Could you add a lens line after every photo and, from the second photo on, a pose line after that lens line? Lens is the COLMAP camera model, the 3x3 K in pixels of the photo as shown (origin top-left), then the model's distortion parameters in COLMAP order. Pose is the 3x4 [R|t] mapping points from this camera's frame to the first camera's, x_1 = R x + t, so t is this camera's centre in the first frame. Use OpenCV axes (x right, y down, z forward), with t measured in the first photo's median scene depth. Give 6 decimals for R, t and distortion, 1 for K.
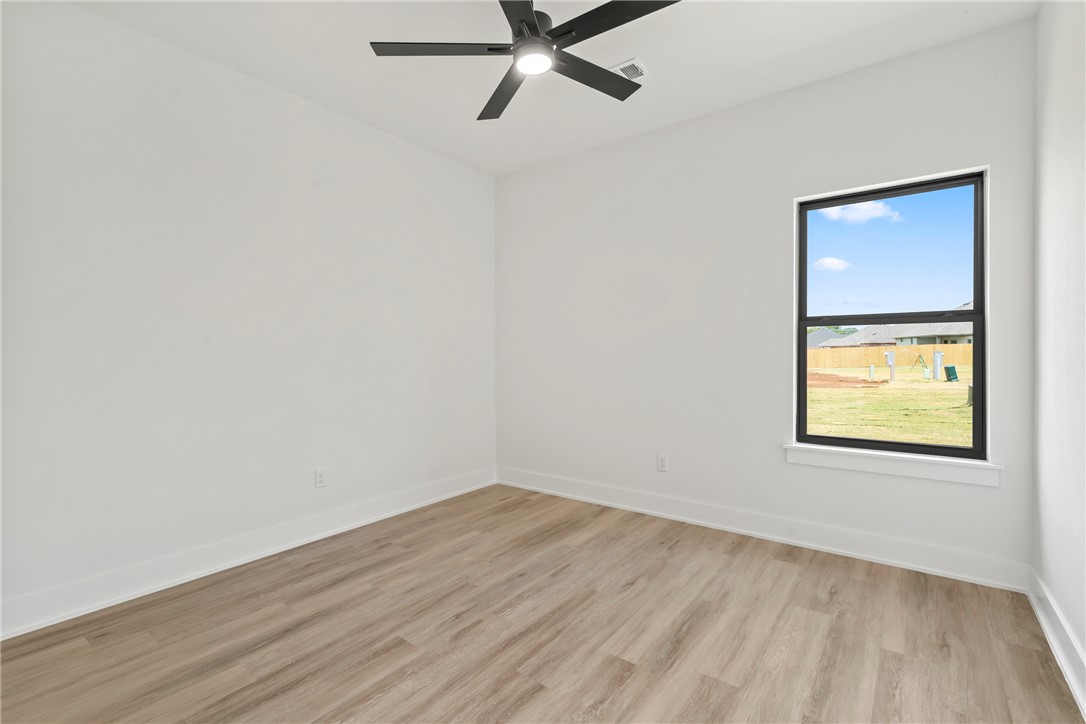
lens RADIAL K [[496.7, 0, 540.2], [0, 496.7, 354.7], [0, 0, 1]] dist [0.000008, 0.001374]
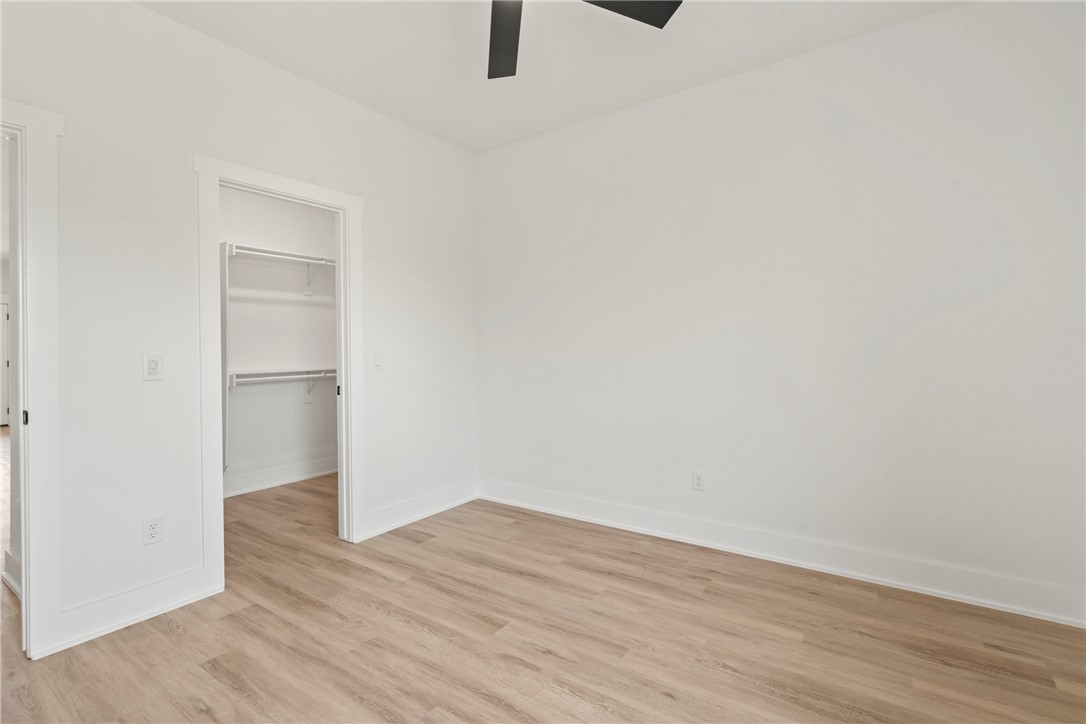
lens RADIAL K [[496.7, 0, 540.2], [0, 496.7, 354.7], [0, 0, 1]] dist [0.000008, 0.001374]
pose [[0.033158, 0.011662, -0.999382, 0.614914], [0.008823, 0.999890, 0.011961, -0.007964], [0.999411, -0.009215, 0.033052, 0.840792]]
